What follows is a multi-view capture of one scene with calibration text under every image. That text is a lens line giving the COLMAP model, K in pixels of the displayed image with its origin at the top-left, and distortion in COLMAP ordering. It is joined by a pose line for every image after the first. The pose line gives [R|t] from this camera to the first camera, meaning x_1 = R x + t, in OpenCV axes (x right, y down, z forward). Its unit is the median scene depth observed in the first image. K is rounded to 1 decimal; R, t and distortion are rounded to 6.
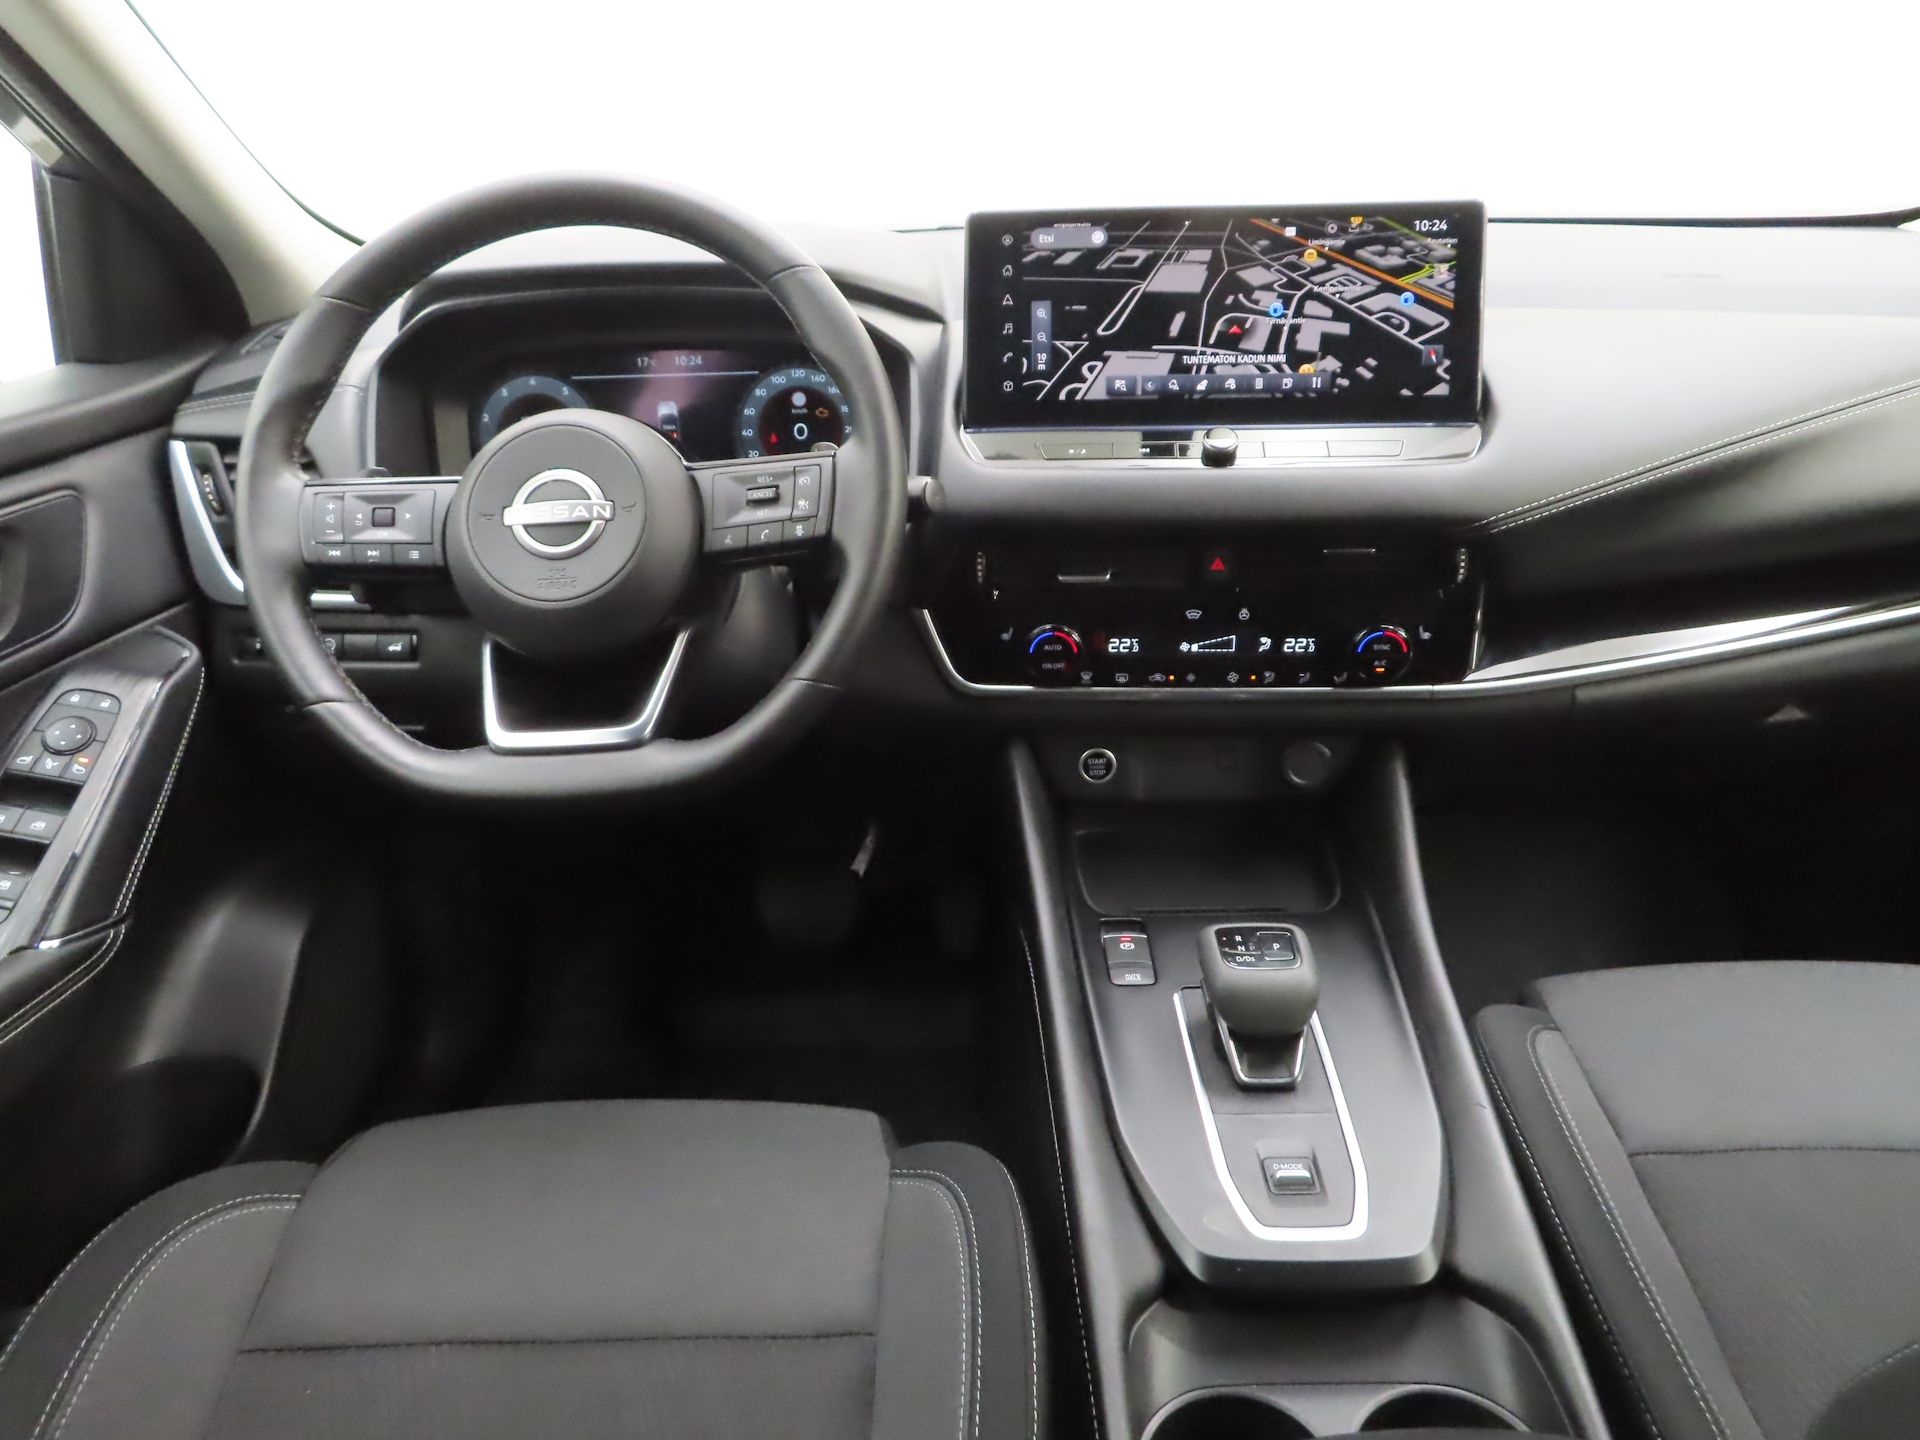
lens RADIAL K [[1358.6, 0, 960.0], [0, 1358.6, 720.0], [0, 0, 1]] dist [-0.014260, 0.009347]
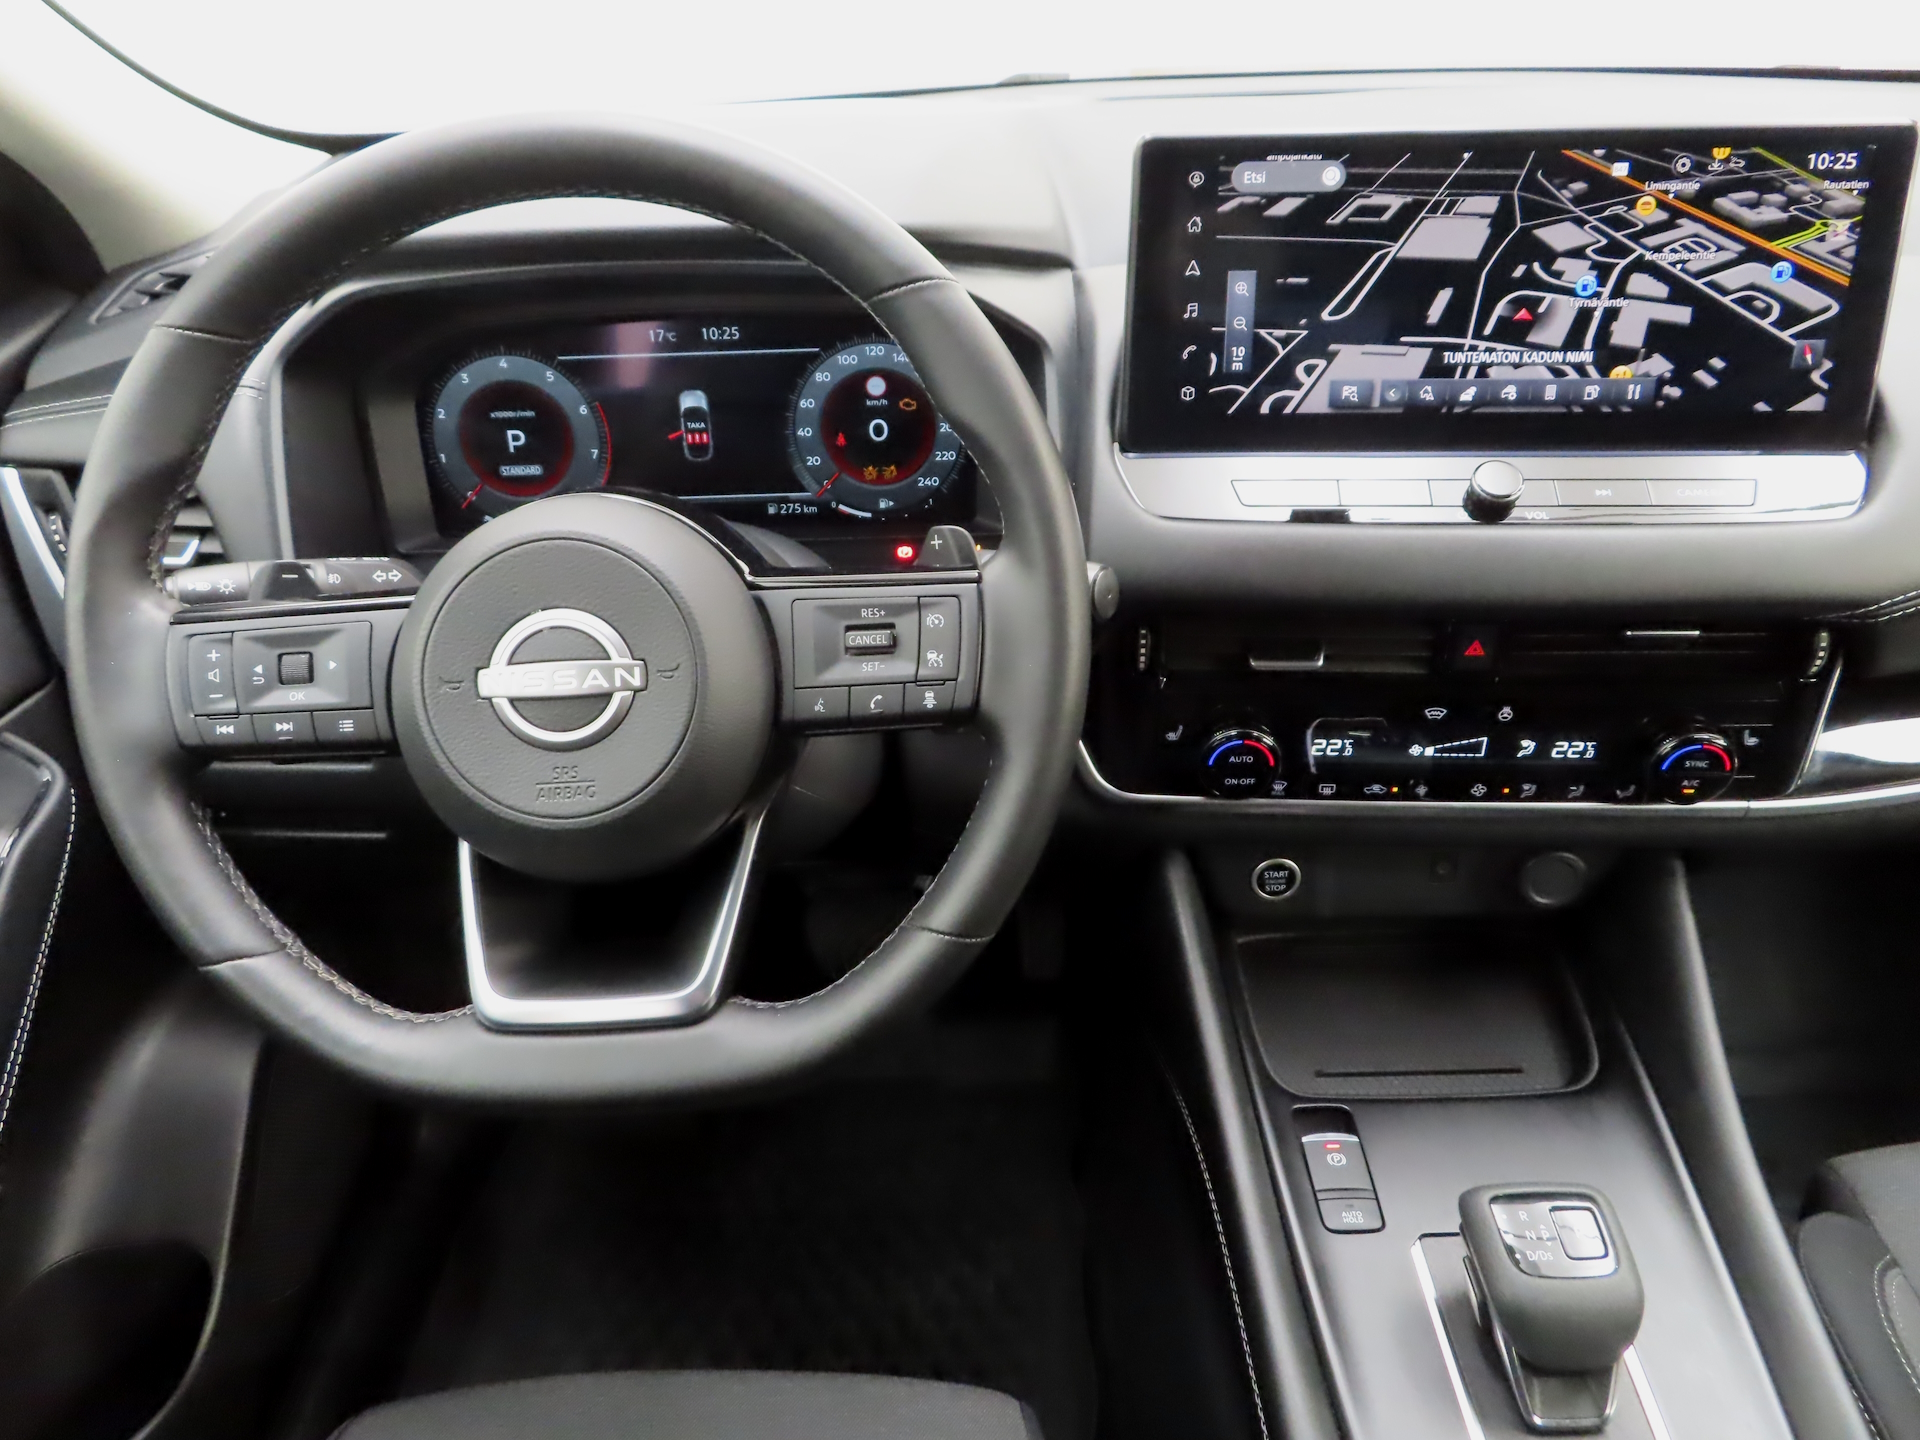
lens RADIAL K [[1358.6, 0, 960.0], [0, 1358.6, 720.0], [0, 0, 1]] dist [-0.014260, 0.009347]
pose [[0.999920, -0.008203, 0.009603, -0.092229], [0.006571, 0.987246, 0.159069, -0.196593], [-0.010785, -0.158993, 0.987221, 0.291624]]
